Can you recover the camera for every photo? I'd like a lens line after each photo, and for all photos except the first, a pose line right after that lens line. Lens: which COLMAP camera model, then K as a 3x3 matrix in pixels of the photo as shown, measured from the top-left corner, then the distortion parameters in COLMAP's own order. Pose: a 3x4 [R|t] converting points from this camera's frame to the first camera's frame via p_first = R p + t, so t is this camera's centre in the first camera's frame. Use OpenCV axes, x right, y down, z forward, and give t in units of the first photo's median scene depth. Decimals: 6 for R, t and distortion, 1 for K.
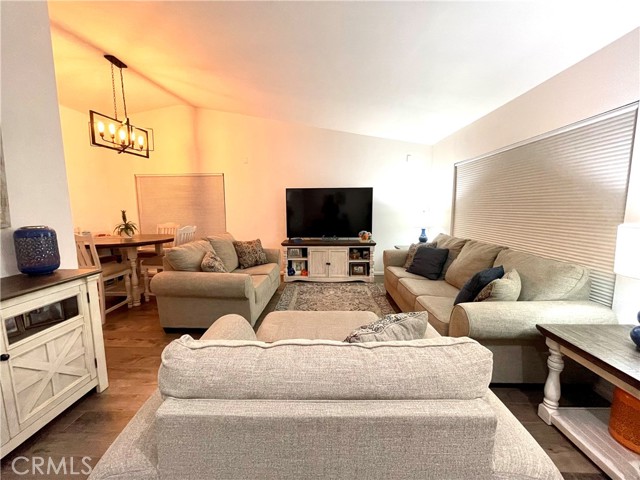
lens RADIAL K [[257.8, 0, 320.5], [0, 257.8, 239.6], [0, 0, 1]] dist [-0.002174, 0.000008]
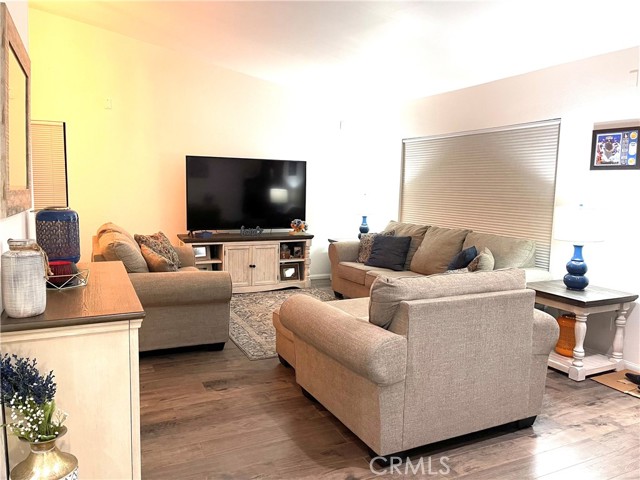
lens RADIAL K [[483.6, 0, 322.1], [0, 483.6, 241.7], [0, 0, 1]] dist [0.041796, -0.005250]
pose [[0.885558, -0.027931, 0.463688, -0.505753], [0.030179, 0.999541, 0.002572, 0.035865], [-0.463547, 0.011716, 0.885995, -0.325997]]
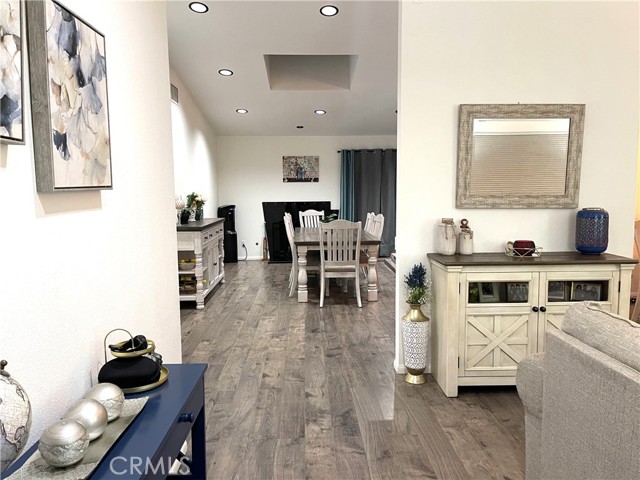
lens RADIAL K [[483.6, 0, 325.6], [0, 483.6, 239.8], [0, 0, 1]] dist [0.041796, -0.005250]
pose [[0.071186, 0.108332, -0.991563, 0.358376], [-0.113246, 0.988535, 0.099871, 0.000359], [0.991014, 0.105181, 0.082638, -0.103078]]
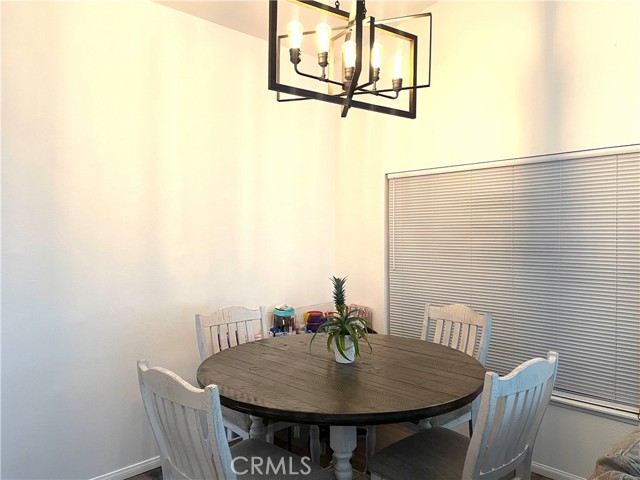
lens RADIAL K [[483.6, 0, 319.2], [0, 483.6, 235.8], [0, 0, 1]] dist [0.041796, -0.005250]
pose [[0.703621, 0.005478, -0.710554, -0.324221], [-0.084036, 0.993594, -0.075556, -0.113581], [0.705589, 0.112875, 0.699574, 0.515750]]
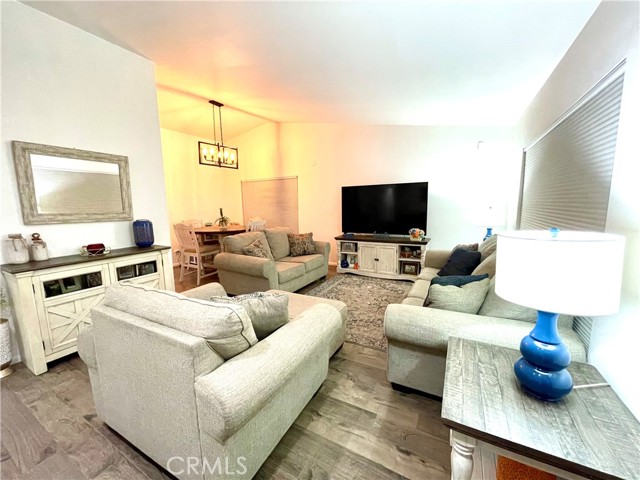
lens RADIAL K [[257.8, 0, 317.9], [0, 257.8, 239.9], [0, 0, 1]] dist [-0.002174, 0.000008]
pose [[0.886758, 0.053082, -0.459176, 0.350162], [-0.042407, 0.998537, 0.033539, -0.009609], [0.460284, -0.010269, 0.887712, -0.008175]]
